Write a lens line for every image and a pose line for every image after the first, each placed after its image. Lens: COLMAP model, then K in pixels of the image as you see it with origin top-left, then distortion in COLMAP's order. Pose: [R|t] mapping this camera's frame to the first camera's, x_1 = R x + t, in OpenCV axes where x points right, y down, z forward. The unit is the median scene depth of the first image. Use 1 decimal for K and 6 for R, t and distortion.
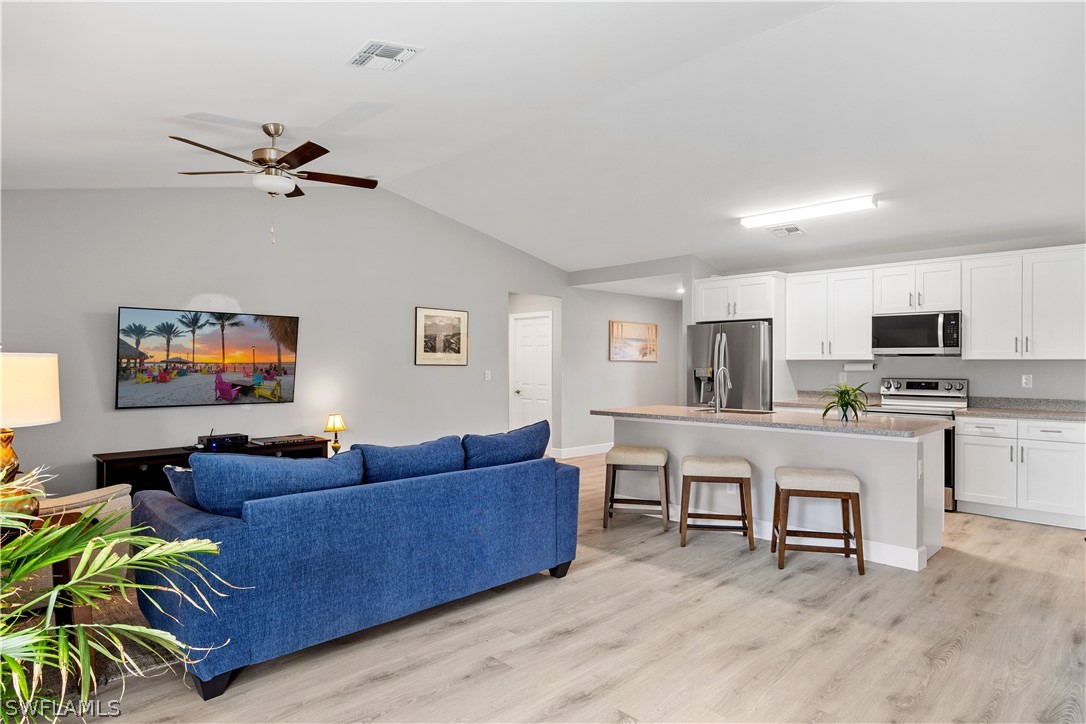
lens RADIAL K [[653.6, 0, 543.0], [0, 653.6, 363.5], [0, 0, 1]] dist [-0.007269, -0.000983]
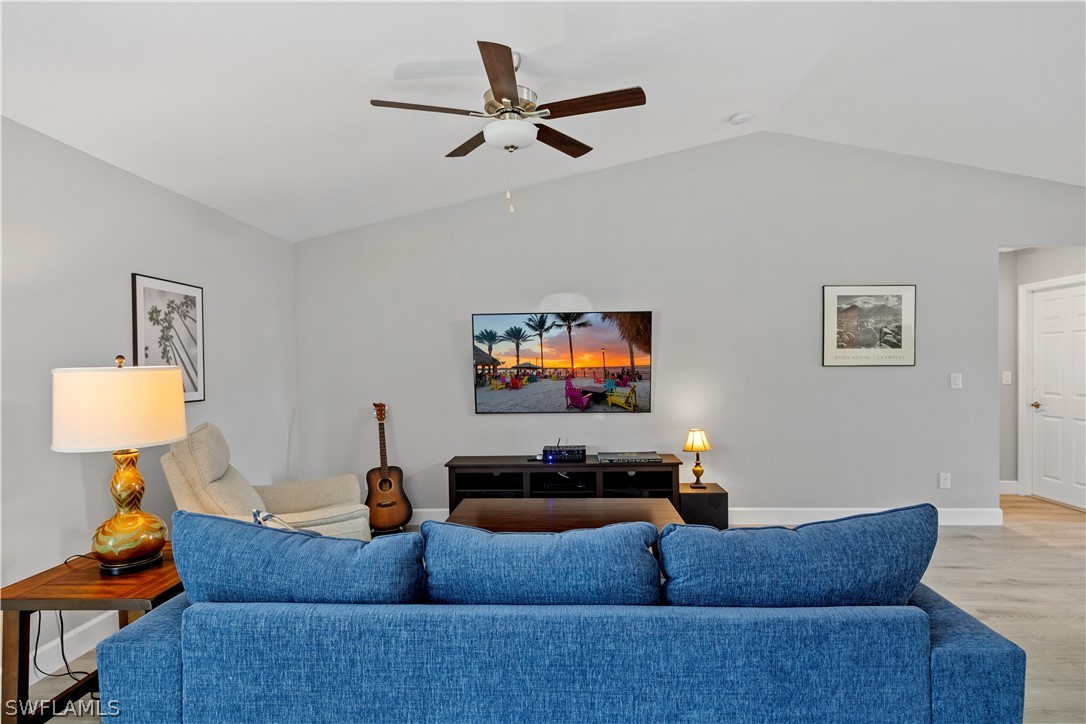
lens RADIAL K [[581.8, 0, 527.6], [0, 581.8, 376.6], [0, 0, 1]] dist [-0.010659, 0.002887]
pose [[0.671022, 0.001221, -0.741436, 0.076518], [0.016604, 0.999723, 0.016674, -0.003076], [0.741251, -0.023500, 0.670816, 0.410946]]
